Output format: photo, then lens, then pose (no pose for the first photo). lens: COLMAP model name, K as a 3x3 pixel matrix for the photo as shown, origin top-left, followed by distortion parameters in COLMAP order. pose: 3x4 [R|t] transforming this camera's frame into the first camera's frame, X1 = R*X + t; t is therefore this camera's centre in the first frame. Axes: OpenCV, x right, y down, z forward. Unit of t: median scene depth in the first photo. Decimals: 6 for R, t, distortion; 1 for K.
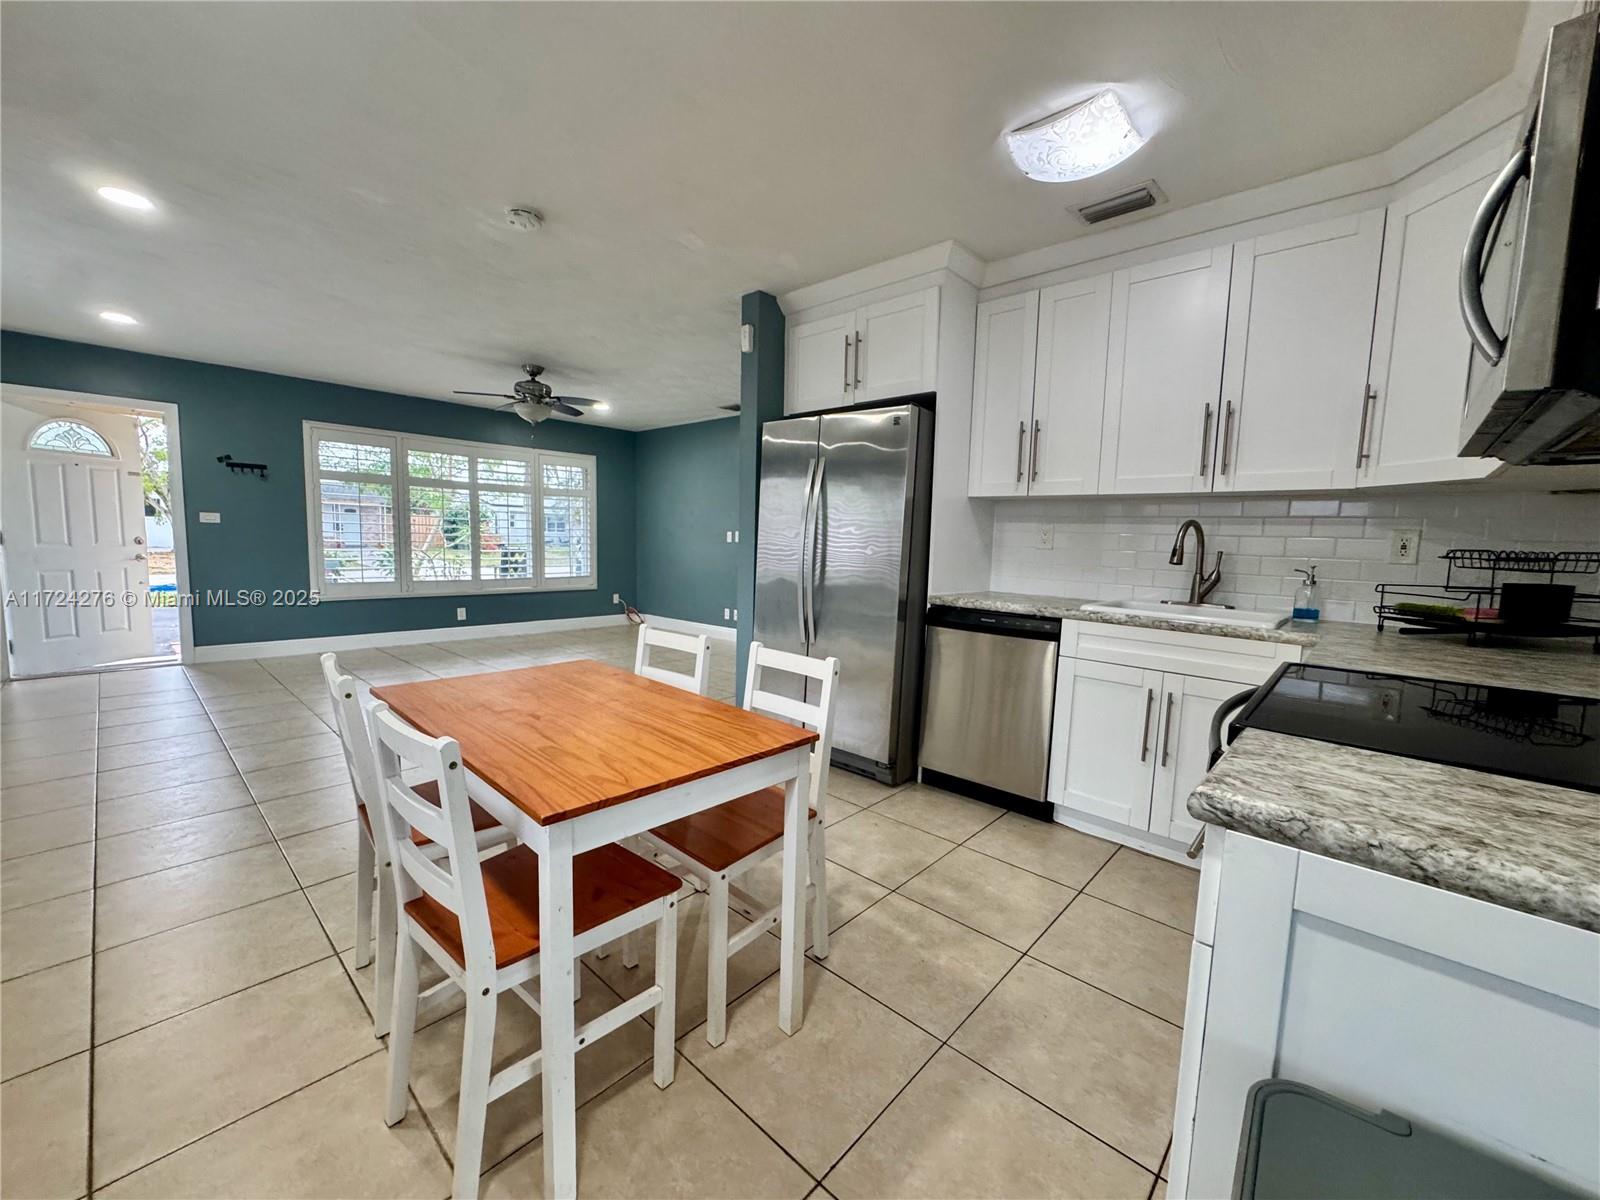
lens RADIAL K [[638.4, 0, 797.9], [0, 638.4, 599.1], [0, 0, 1]] dist [-0.007159, 0.000815]
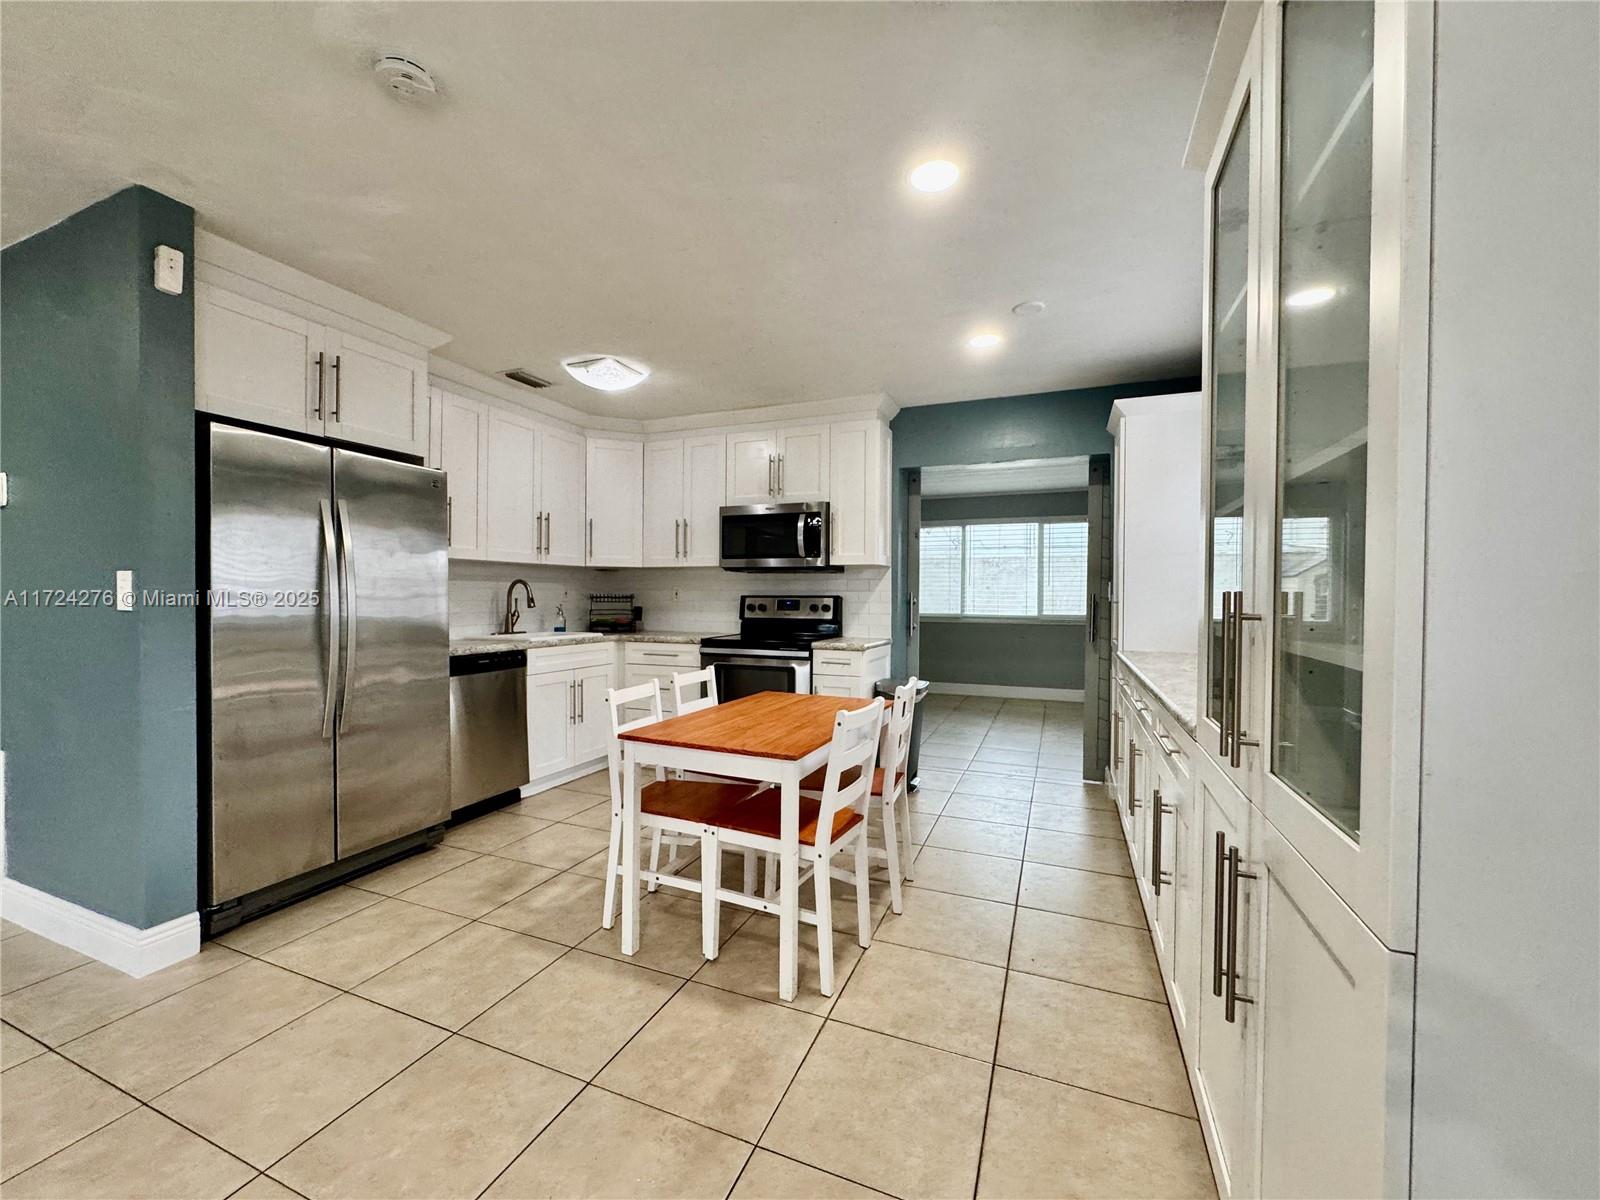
lens RADIAL K [[638.4, 0, 797.0], [0, 638.4, 600.5], [0, 0, 1]] dist [-0.007159, 0.000815]
pose [[-0.344622, -0.037827, 0.937979, -1.128373], [0.080835, 0.994281, 0.069797, -0.128222], [-0.935255, 0.099875, -0.339594, 0.911259]]
